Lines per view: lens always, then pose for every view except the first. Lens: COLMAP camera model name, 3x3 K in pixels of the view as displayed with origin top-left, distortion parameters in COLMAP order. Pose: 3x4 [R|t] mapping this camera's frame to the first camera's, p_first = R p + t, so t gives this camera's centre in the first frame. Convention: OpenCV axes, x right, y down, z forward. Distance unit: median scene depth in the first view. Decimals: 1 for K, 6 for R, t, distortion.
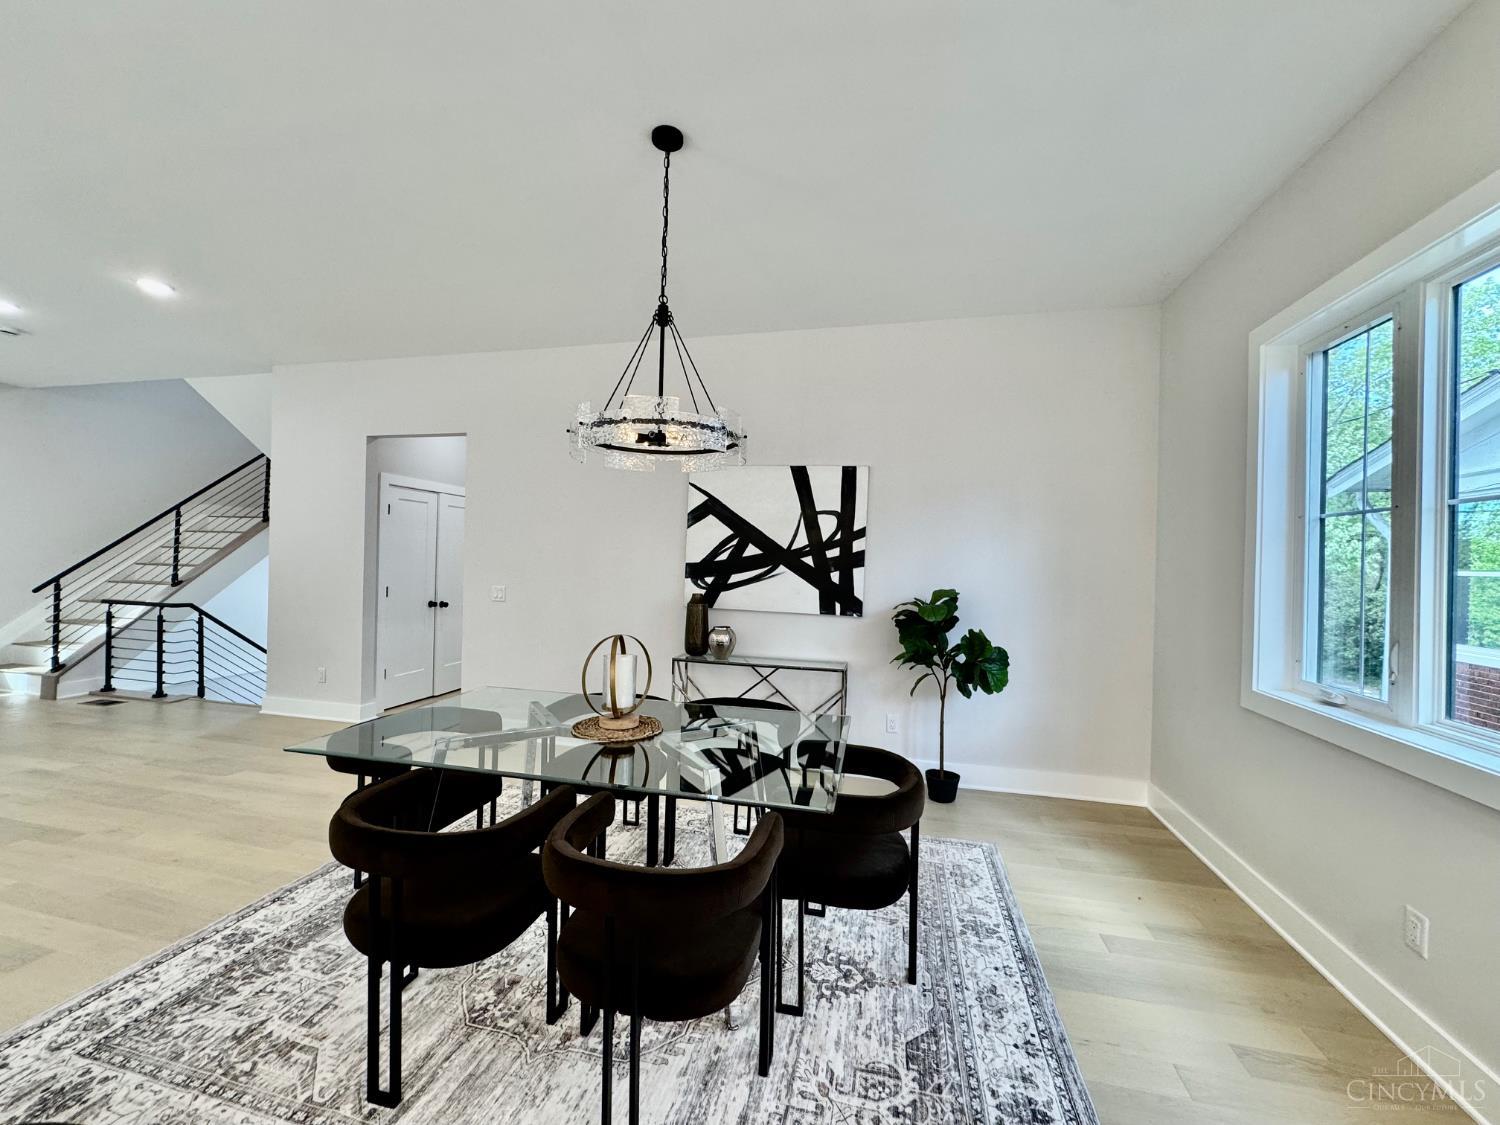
lens RADIAL K [[594.3, 0, 757.8], [0, 594.3, 558.0], [0, 0, 1]] dist [0.002053, 0.000143]
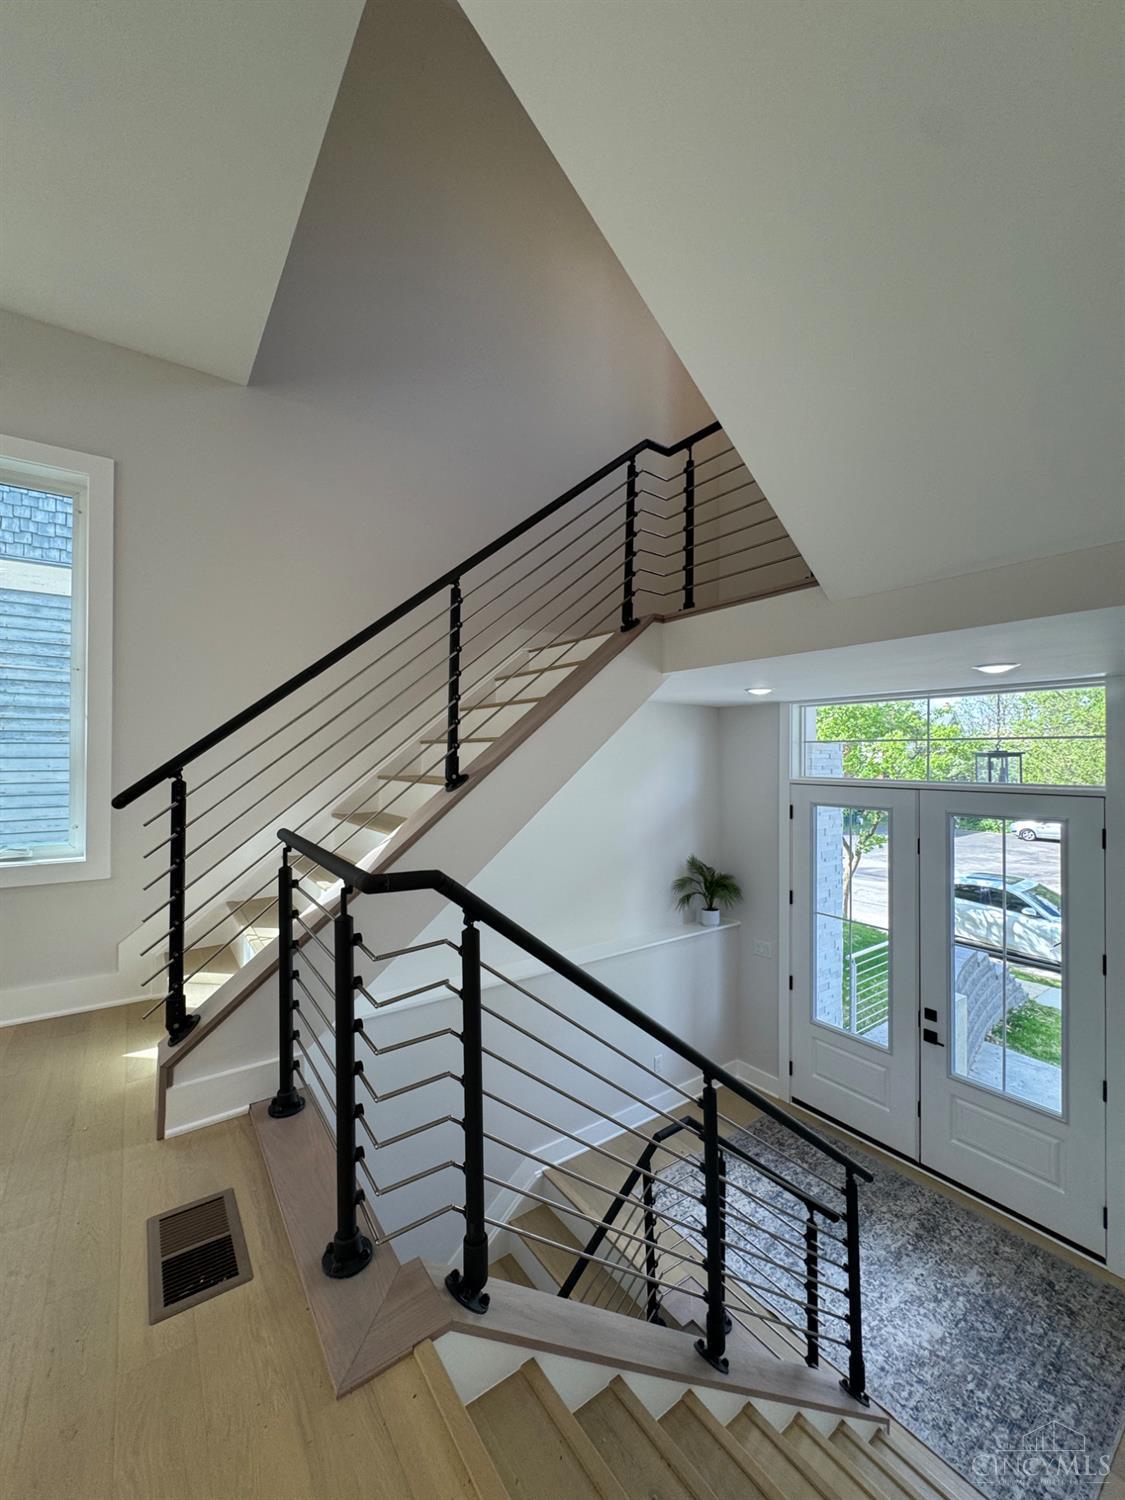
lens RADIAL K [[594.3, 0, 561.1], [0, 594.3, 749.6], [0, 0, 1]] dist [0.002053, 0.000143]
pose [[0.748290, -0.023547, -0.662954, -0.676460], [0.013175, 0.999700, -0.020637, 0.031016], [0.663241, 0.006708, 0.748375, 0.763057]]
